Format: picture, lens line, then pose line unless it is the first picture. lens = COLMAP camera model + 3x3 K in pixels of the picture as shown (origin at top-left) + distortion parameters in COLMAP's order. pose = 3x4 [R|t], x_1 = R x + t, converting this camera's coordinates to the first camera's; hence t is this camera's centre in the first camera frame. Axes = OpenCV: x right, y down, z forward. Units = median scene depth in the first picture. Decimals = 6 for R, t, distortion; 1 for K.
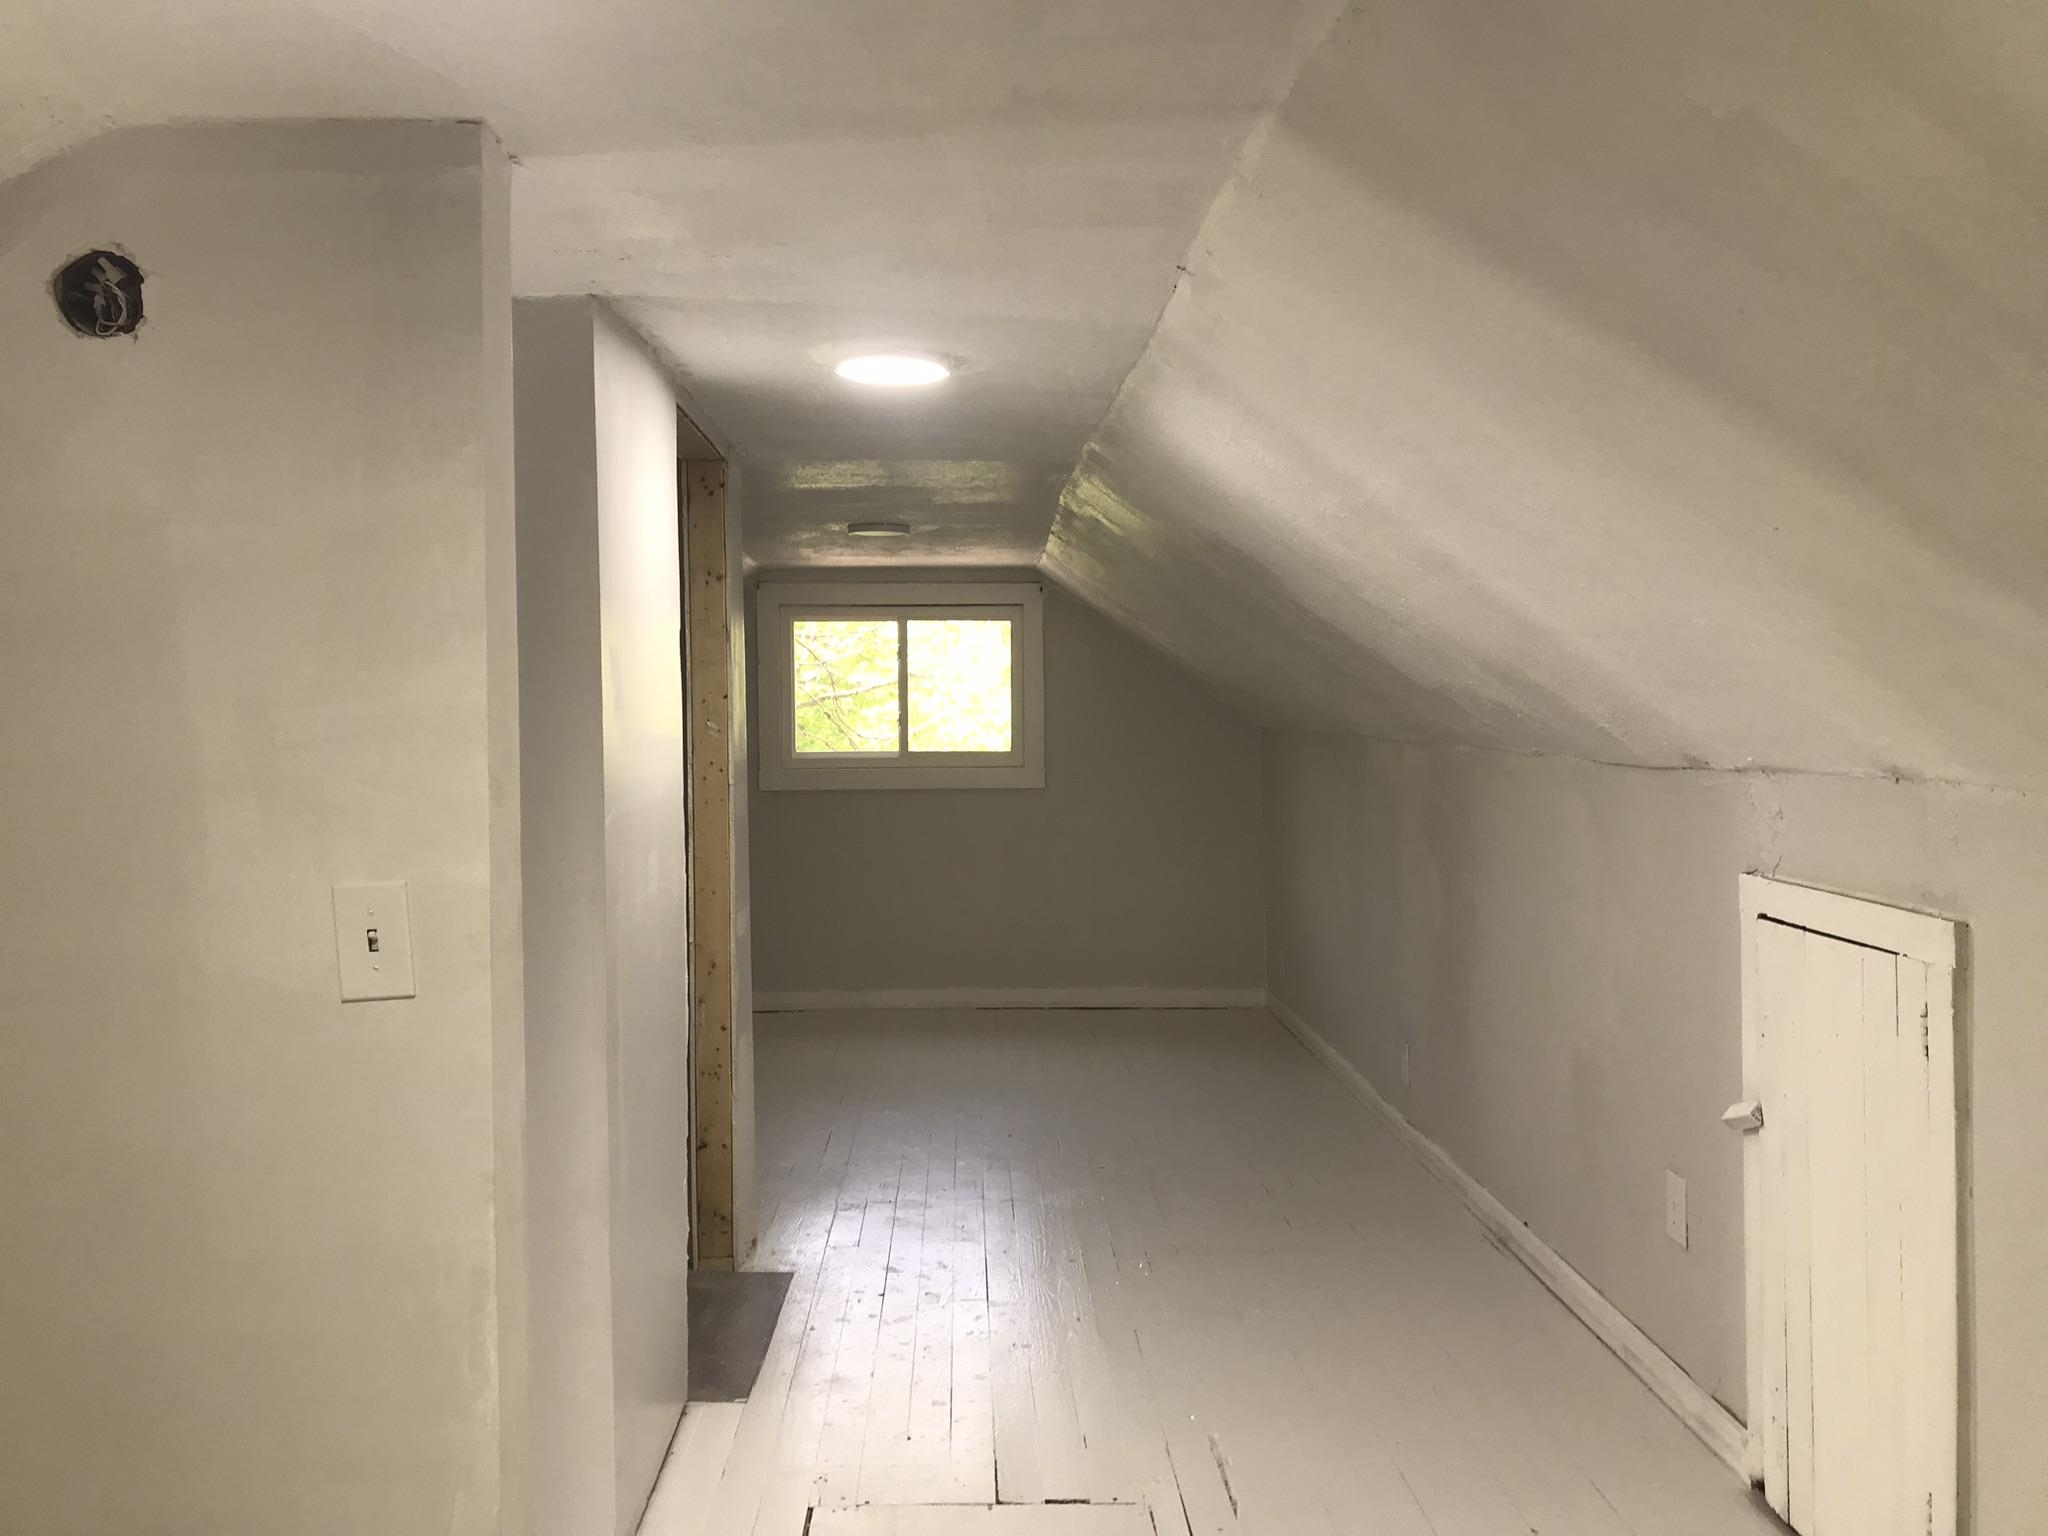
lens RADIAL K [[1686.8, 0, 1020.3], [0, 1686.8, 769.0], [0, 0, 1]] dist [0.048757, -0.013977]
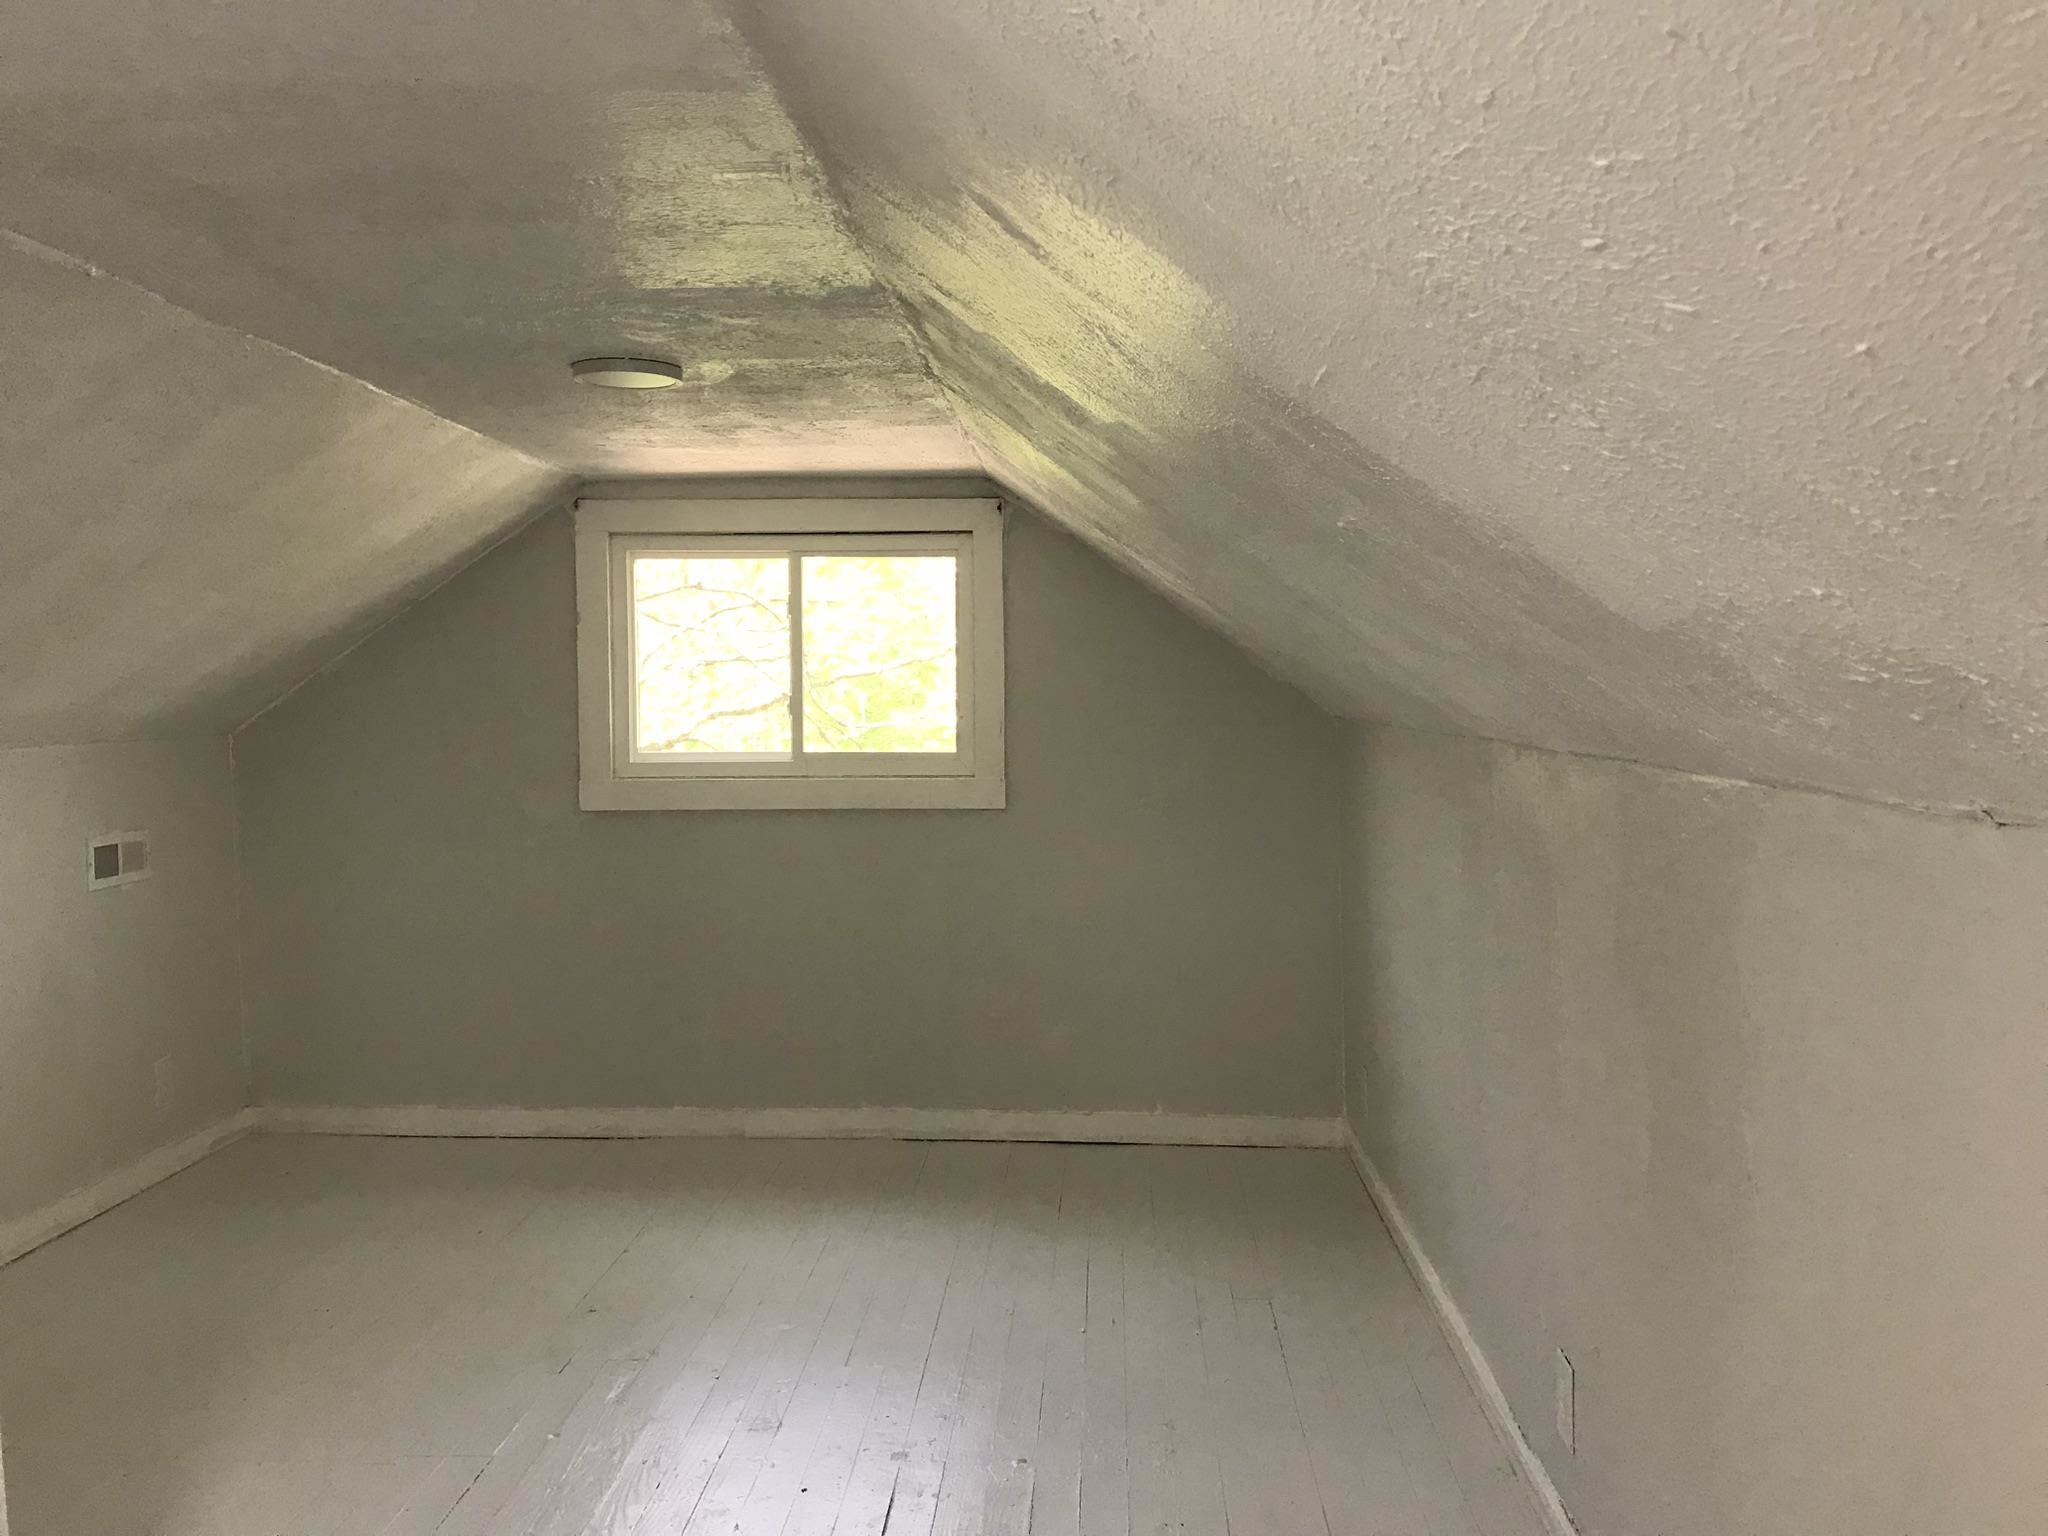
lens RADIAL K [[1686.8, 0, 1027.4], [0, 1686.8, 760.8], [0, 0, 1]] dist [0.048757, -0.013977]
pose [[0.996660, 0.005333, -0.081483, 0.076465], [-0.004977, 0.999977, 0.004571, -0.010929], [0.081506, -0.004151, 0.996664, 0.342934]]
